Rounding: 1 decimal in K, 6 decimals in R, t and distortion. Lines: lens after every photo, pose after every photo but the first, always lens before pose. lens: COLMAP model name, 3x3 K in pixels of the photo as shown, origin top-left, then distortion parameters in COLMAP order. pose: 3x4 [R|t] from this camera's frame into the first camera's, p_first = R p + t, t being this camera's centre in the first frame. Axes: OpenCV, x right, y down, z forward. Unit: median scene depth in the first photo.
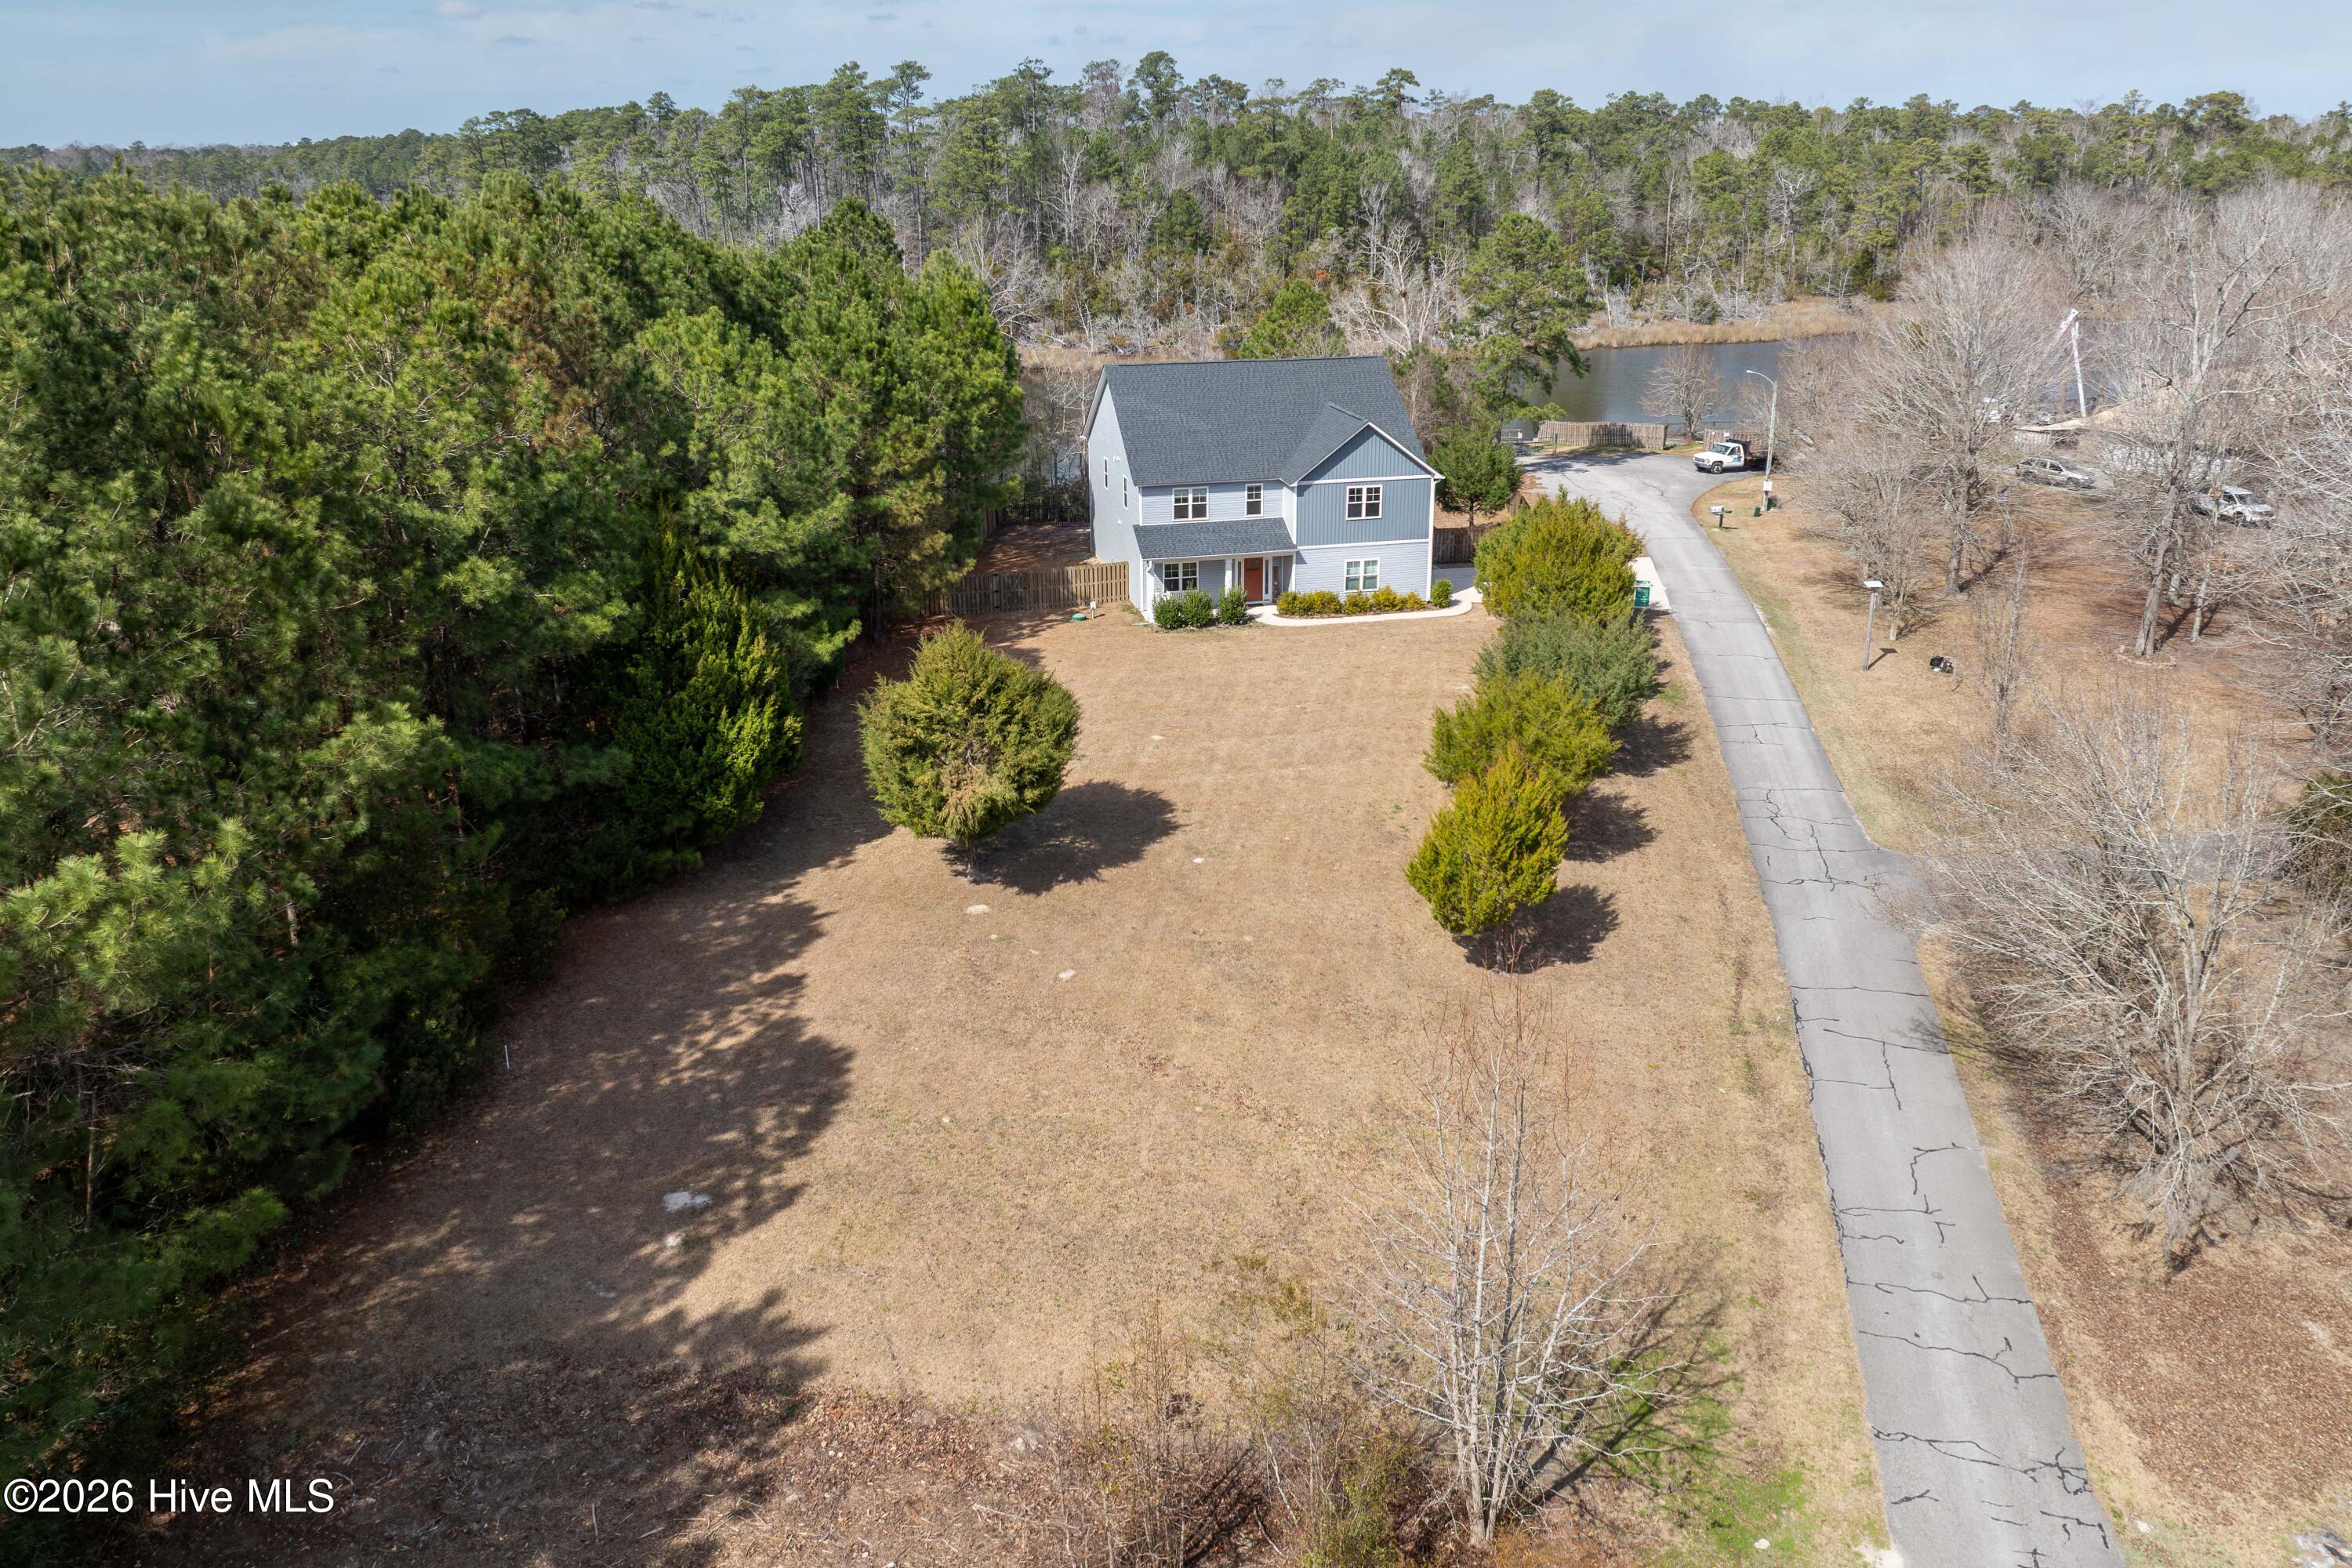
lens RADIAL K [[1647.6, 0, 1161.3], [0, 1647.6, 711.4], [0, 0, 1]] dist [-0.029978, -0.006760]
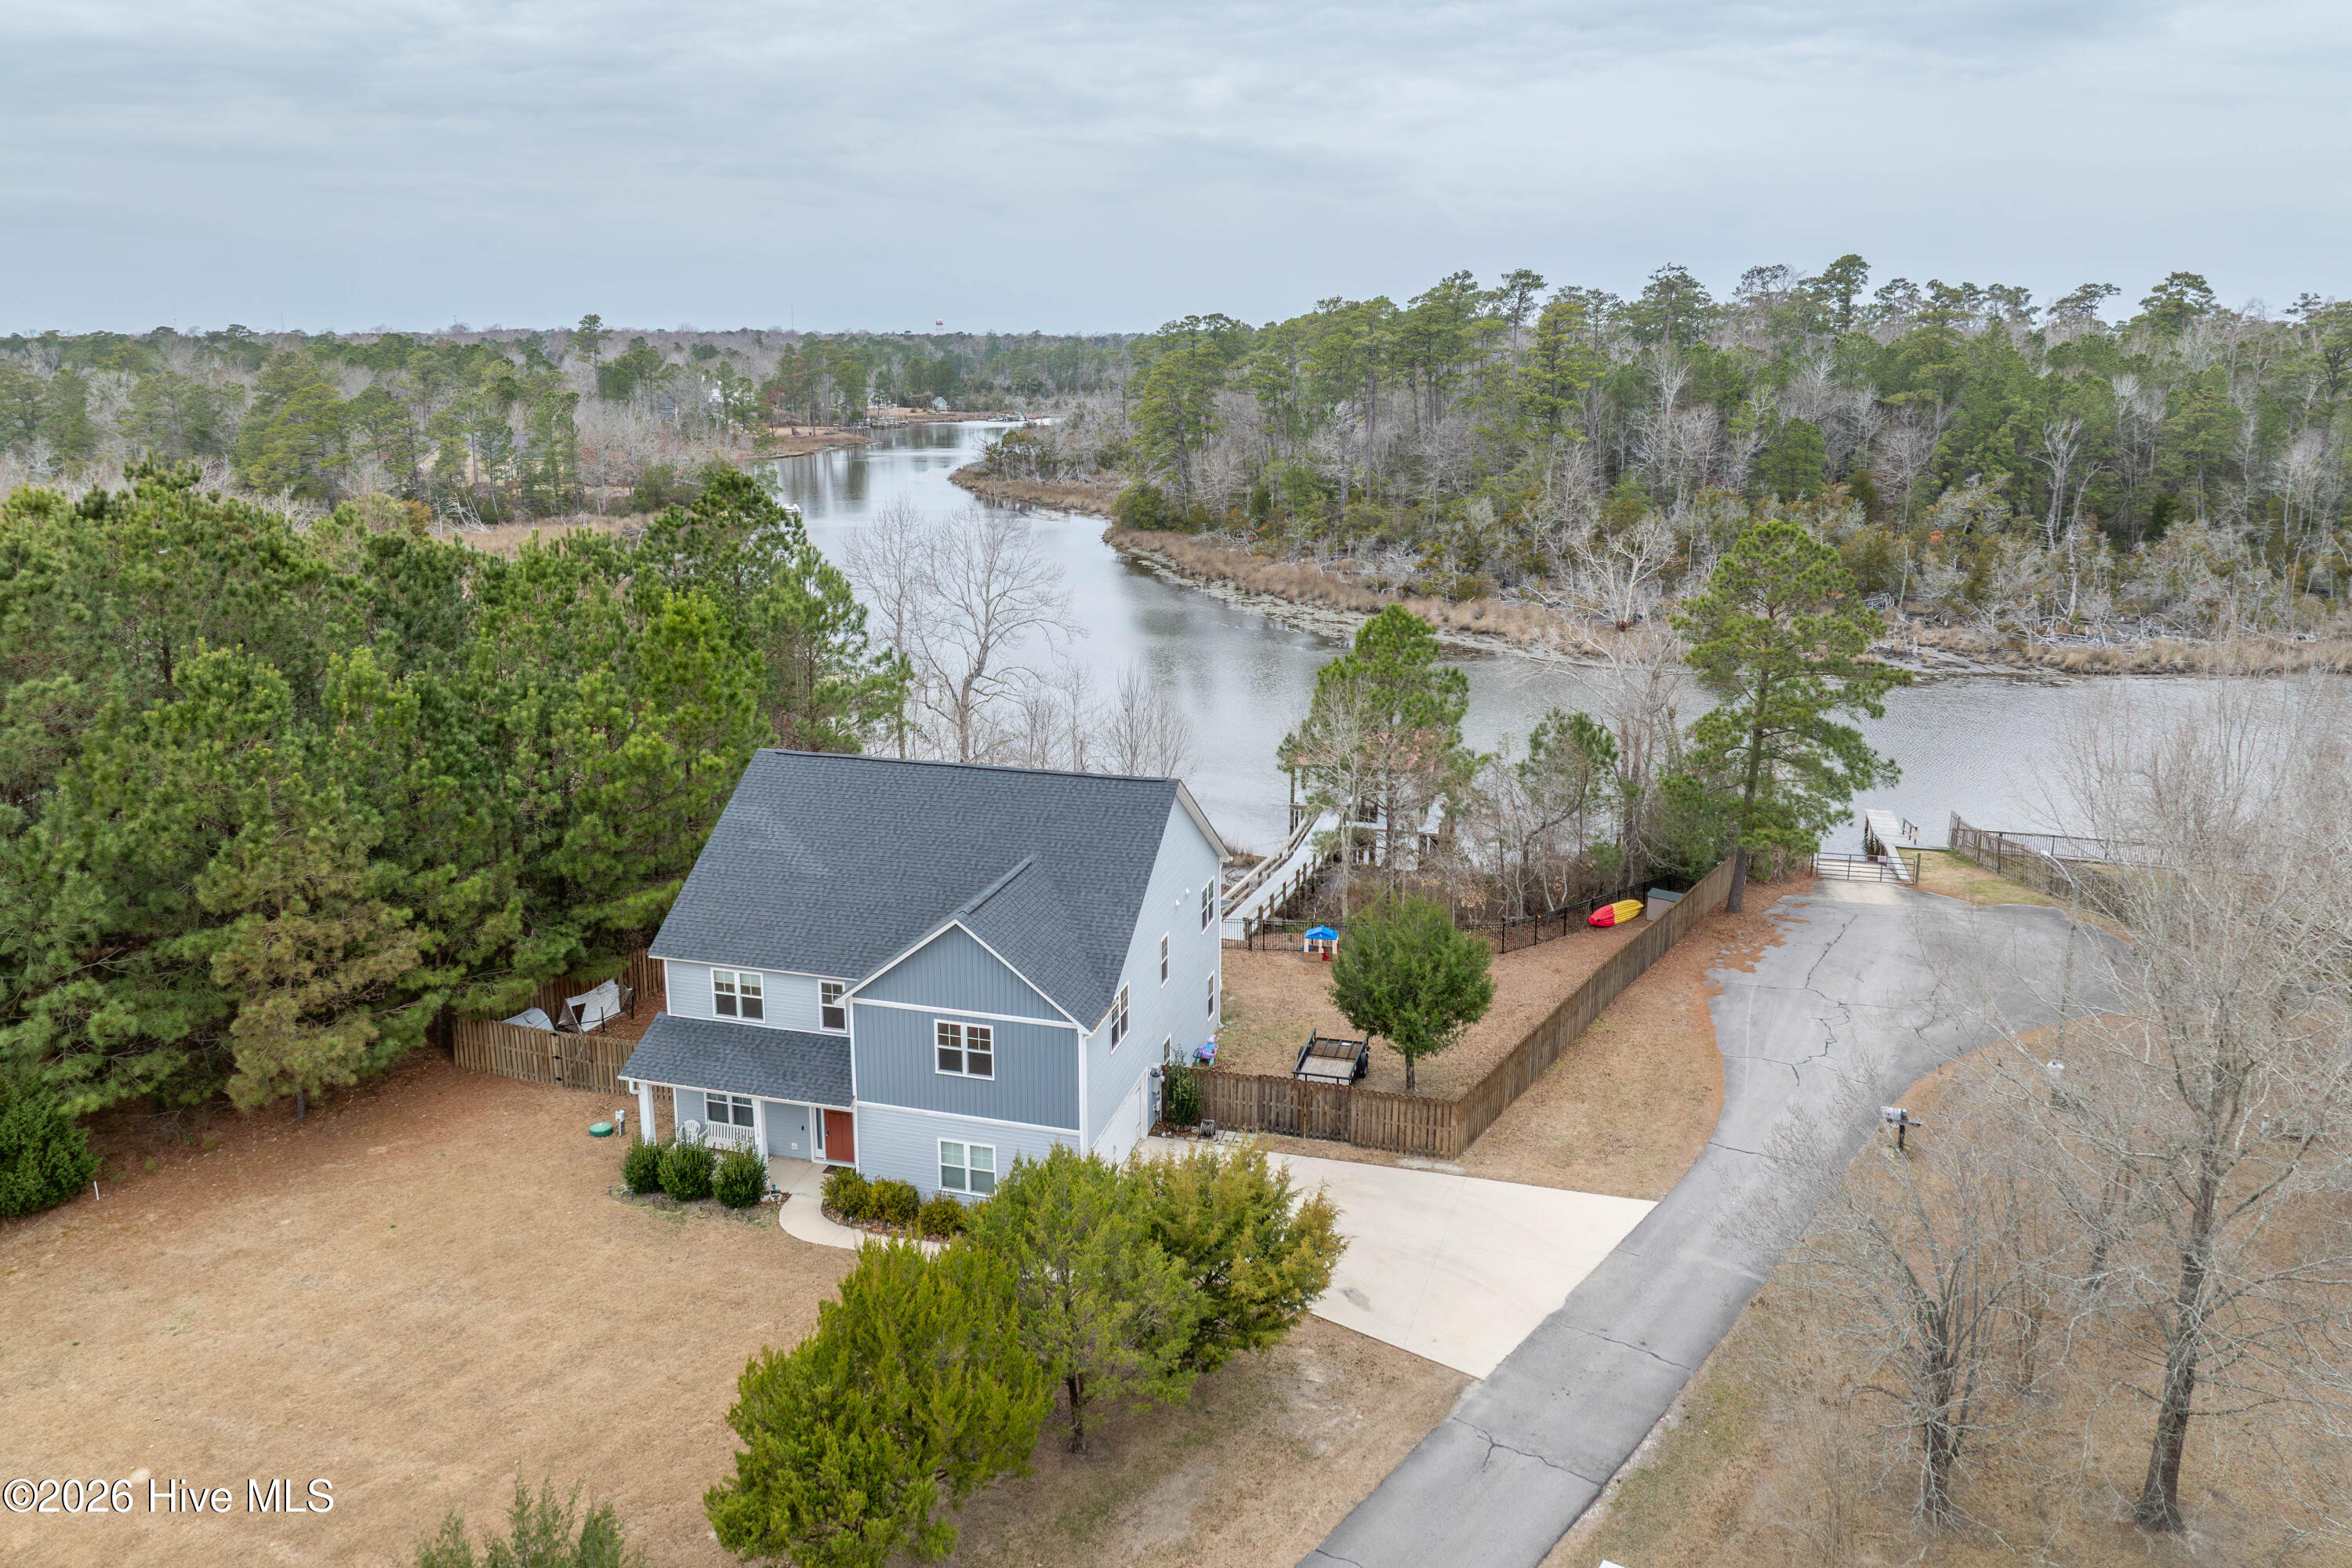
lens RADIAL K [[1647.6, 0, 1161.3], [0, 1647.6, 711.4], [0, 0, 1]] dist [-0.029978, -0.006760]
pose [[0.878349, 0.111266, -0.464890, 0.633676], [-0.161440, 0.984439, -0.069407, -0.309441], [0.449933, 0.136016, 0.882644, 0.718387]]
